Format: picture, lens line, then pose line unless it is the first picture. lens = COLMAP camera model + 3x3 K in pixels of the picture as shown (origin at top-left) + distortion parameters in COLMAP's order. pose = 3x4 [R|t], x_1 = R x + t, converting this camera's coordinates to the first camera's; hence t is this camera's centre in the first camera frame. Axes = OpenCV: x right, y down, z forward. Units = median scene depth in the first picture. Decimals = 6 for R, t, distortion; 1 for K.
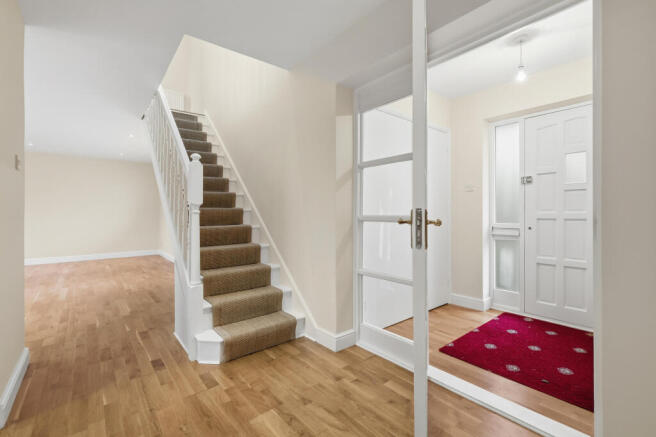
lens RADIAL K [[293.3, 0, 325.8], [0, 293.3, 213.2], [0, 0, 1]] dist [0.003985, -0.000094]
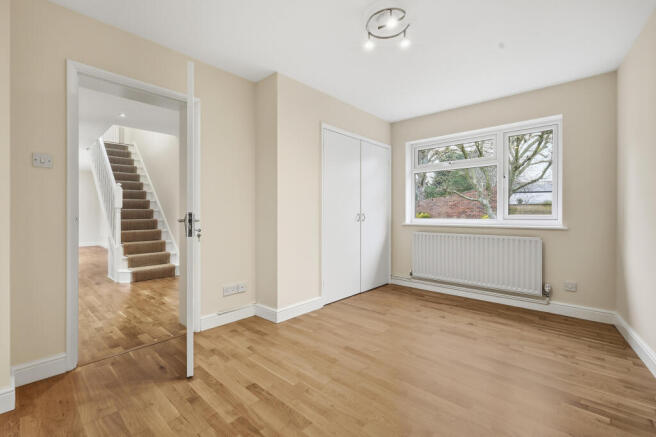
lens RADIAL K [[293.3, 0, 325.8], [0, 293.3, 213.2], [0, 0, 1]] dist [0.003985, -0.000094]
pose [[0.989980, 0.002639, 0.141180, 0.611851], [-0.002107, 0.999990, -0.003919, 0.013332], [-0.141189, 0.003582, 0.989976, -1.081383]]
